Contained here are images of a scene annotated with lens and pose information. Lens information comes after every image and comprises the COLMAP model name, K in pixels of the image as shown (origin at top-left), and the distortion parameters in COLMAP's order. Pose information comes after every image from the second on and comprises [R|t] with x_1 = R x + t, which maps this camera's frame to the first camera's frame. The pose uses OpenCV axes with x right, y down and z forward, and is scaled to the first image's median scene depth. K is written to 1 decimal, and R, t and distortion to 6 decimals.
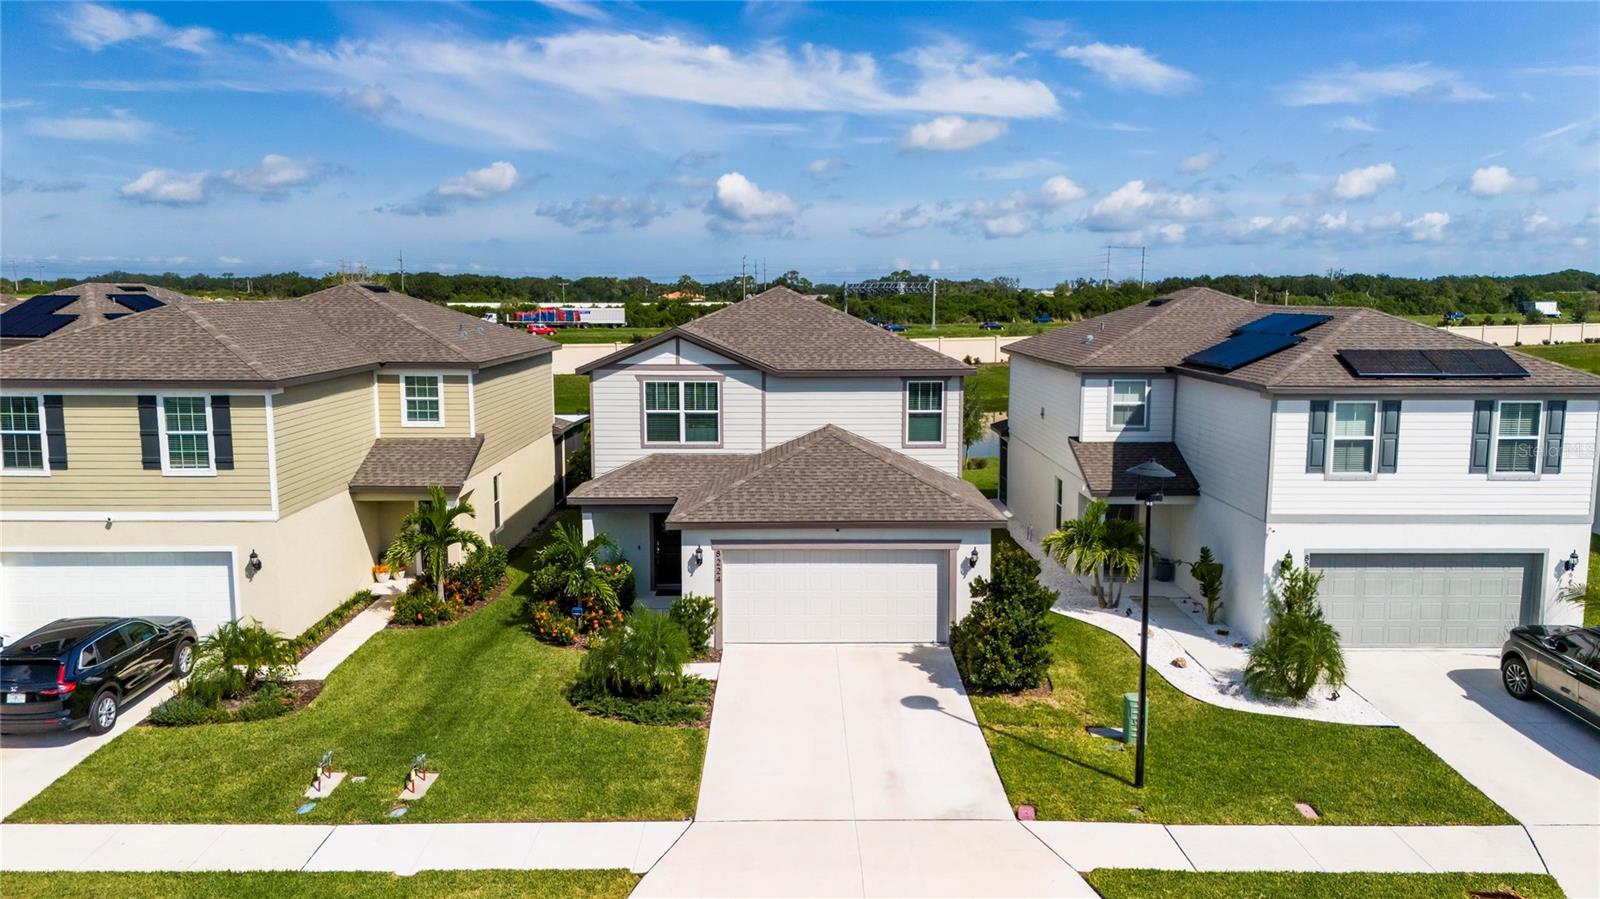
lens RADIAL K [[1208.1, 0, 800.0], [0, 1208.1, 449.5], [0, 0, 1]] dist [0.073063, -0.083594]
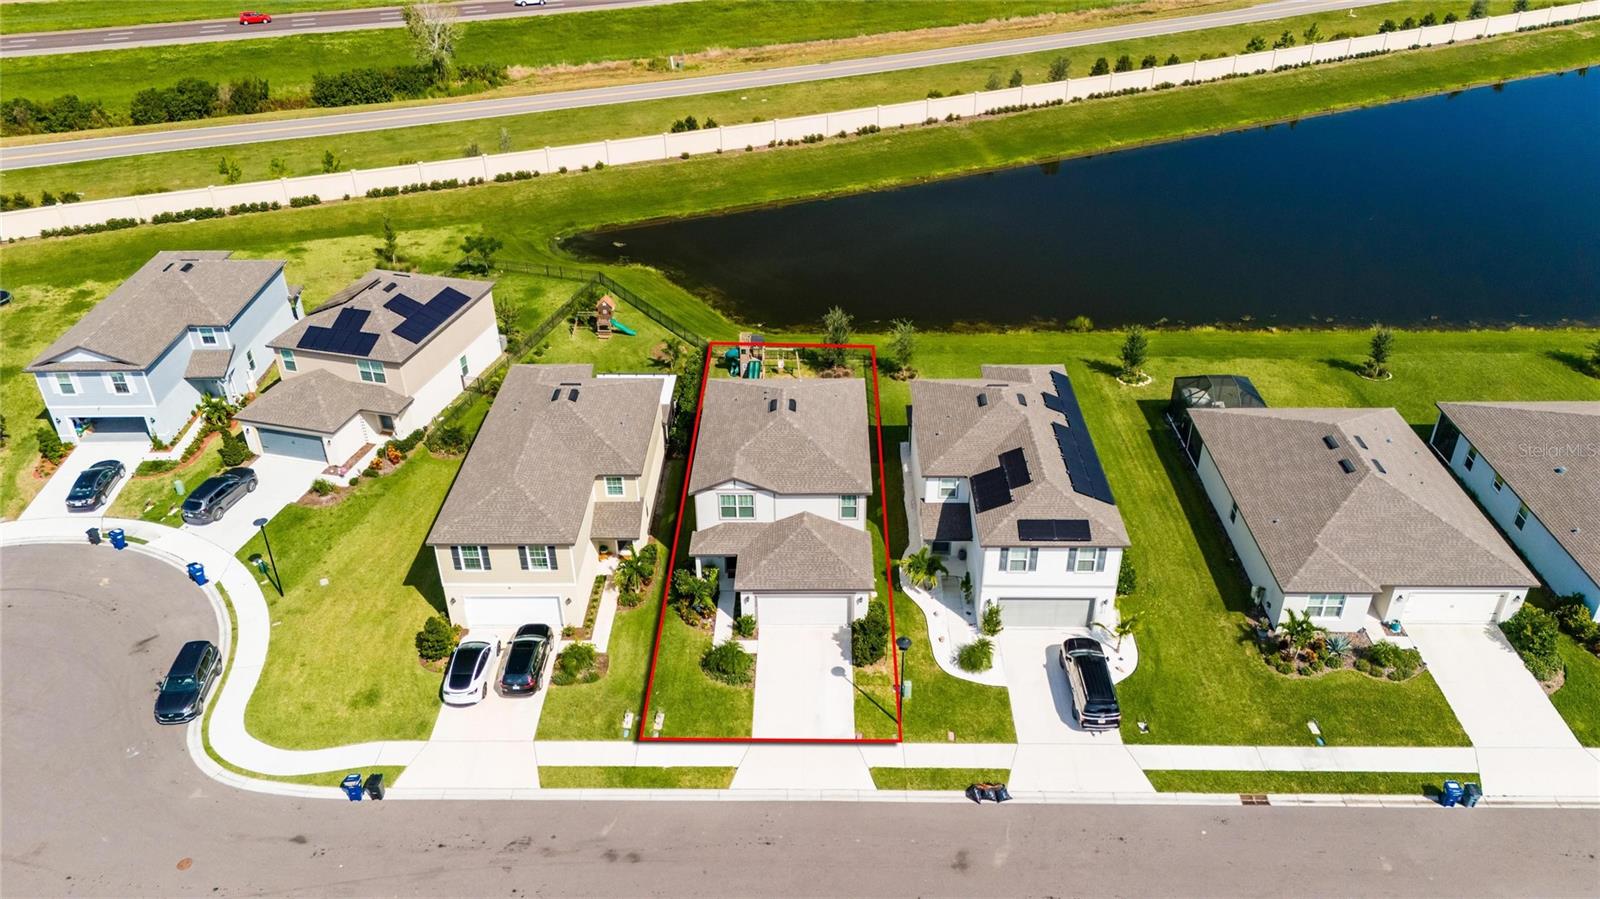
lens RADIAL K [[1208.1, 0, 800.0], [0, 1208.1, 449.5], [0, 0, 1]] dist [0.073063, -0.083594]
pose [[0.999695, 0.003695, -0.024399, 0.079844], [0.006878, 0.907825, 0.419294, -1.212049], [0.023699, -0.419334, 0.907523, -1.087650]]
